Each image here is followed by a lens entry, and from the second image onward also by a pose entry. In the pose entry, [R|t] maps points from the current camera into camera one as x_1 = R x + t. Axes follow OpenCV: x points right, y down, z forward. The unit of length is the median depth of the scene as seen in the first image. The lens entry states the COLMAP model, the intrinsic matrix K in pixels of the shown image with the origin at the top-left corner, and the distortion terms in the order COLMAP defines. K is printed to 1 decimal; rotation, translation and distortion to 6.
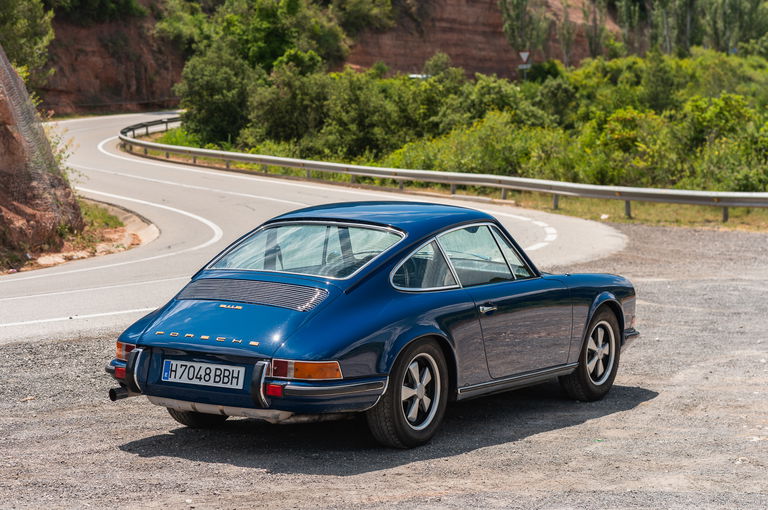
lens RADIAL K [[1892.8, 0, 384.0], [0, 1892.8, 255.0], [0, 0, 1]] dist [-0.026341, -0.563962]
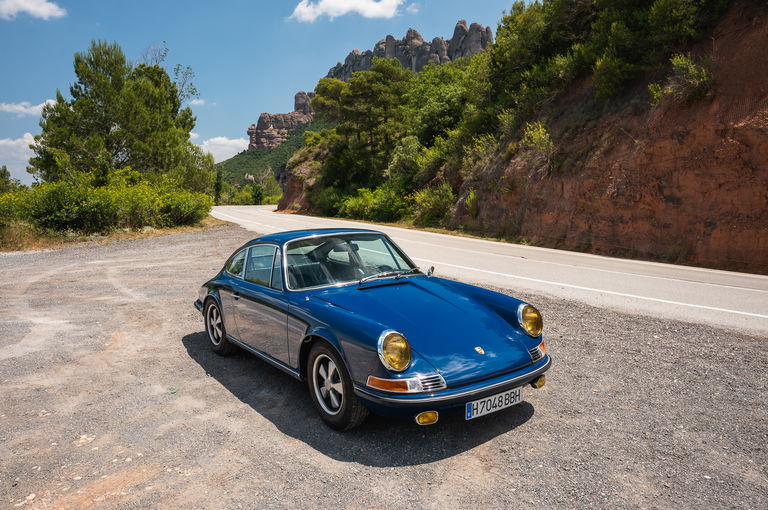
lens RADIAL K [[566.7, 0, 382.1], [0, 566.7, 254.7], [0, 0, 1]] dist [-0.004246, 0.001311]
pose [[-0.388124, 0.088496, -0.917349, 0.369714], [-0.053774, 0.991509, 0.118401, -0.057665], [0.920037, 0.095283, -0.380069, 1.082399]]
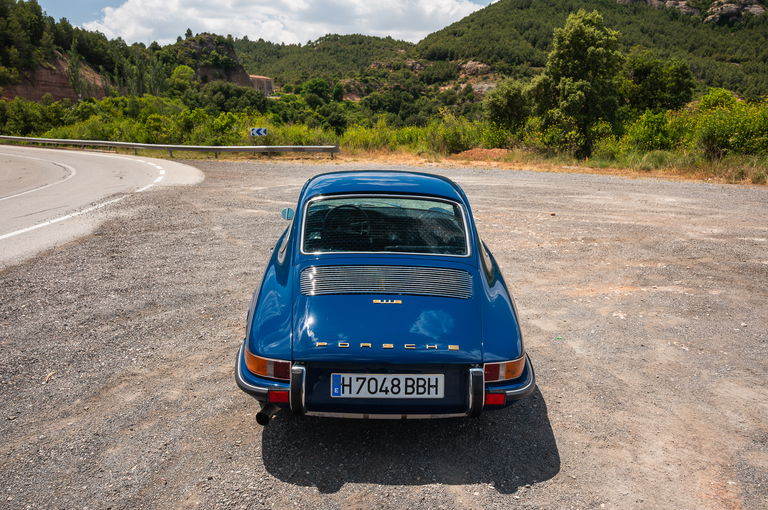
lens RADIAL K [[566.7, 0, 382.1], [0, 566.7, 254.7], [0, 0, 1]] dist [-0.004246, 0.001311]
pose [[0.840252, -0.122885, 0.528087, -0.177261], [0.036455, 0.984578, 0.171106, -0.033722], [-0.540970, -0.124521, 0.831773, 0.600108]]
